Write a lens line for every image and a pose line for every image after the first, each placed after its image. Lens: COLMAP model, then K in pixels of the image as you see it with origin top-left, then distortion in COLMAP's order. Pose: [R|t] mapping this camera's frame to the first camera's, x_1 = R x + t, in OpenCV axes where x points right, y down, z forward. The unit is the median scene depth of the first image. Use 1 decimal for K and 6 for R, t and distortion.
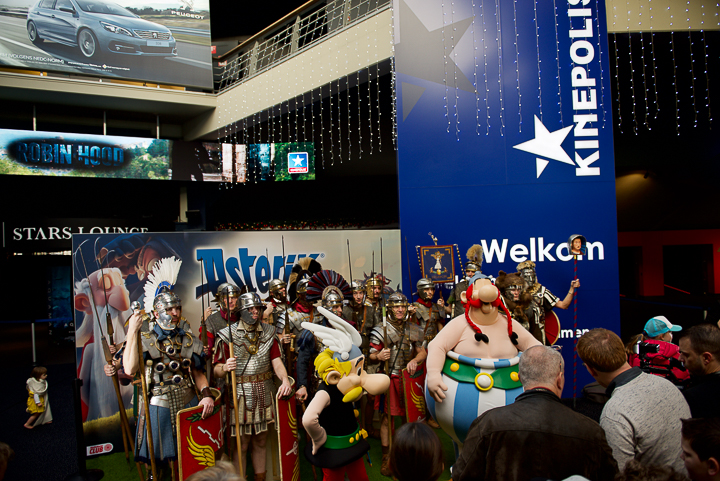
lens RADIAL K [[478.0, 0, 351.3], [0, 478.0, 245.6], [0, 0, 1]] dist [-0.041793, 0.016432]
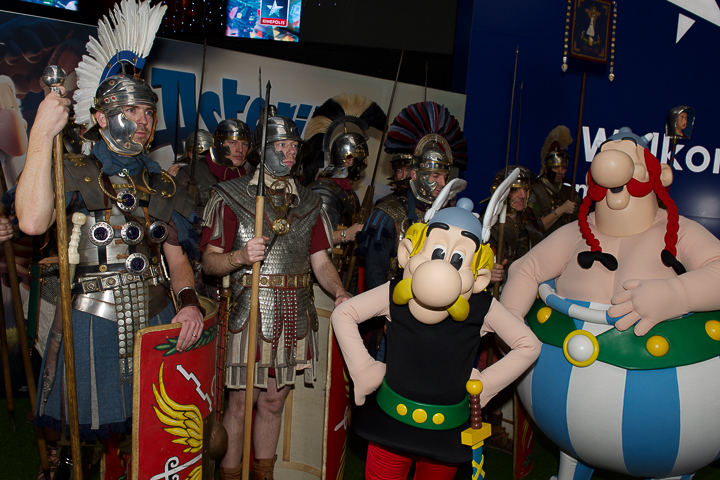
lens RADIAL K [[579.0, 0, 357.8], [0, 579.0, 234.2], [0, 0, 1]] dist [-0.046678, 0.004637]
pose [[0.988366, 0.101216, 0.113527, -0.117291], [-0.113260, 0.987981, 0.105198, 0.090563], [-0.101515, -0.116832, 0.987950, 0.226353]]
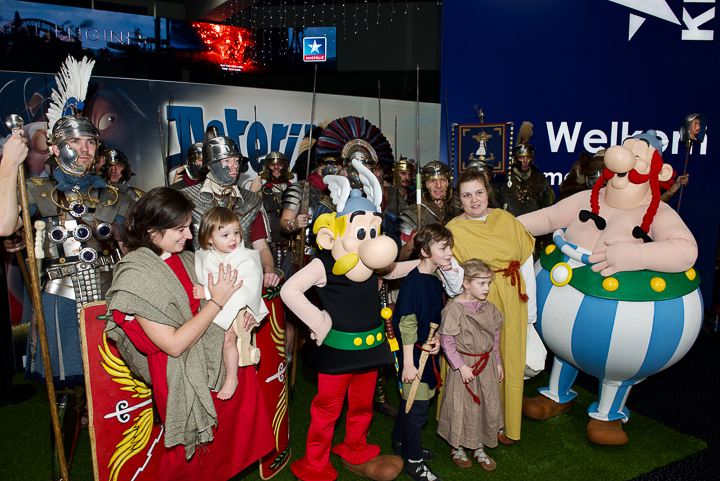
lens RADIAL K [[484.7, 0, 357.9], [0, 484.7, 237.5], [0, 0, 1]] dist [-0.053603, 0.007403]
pose [[0.998588, 0.046359, -0.025930, -0.000599], [-0.042597, 0.990534, 0.130490, 0.086420], [0.031734, -0.129201, 0.991111, 0.211611]]
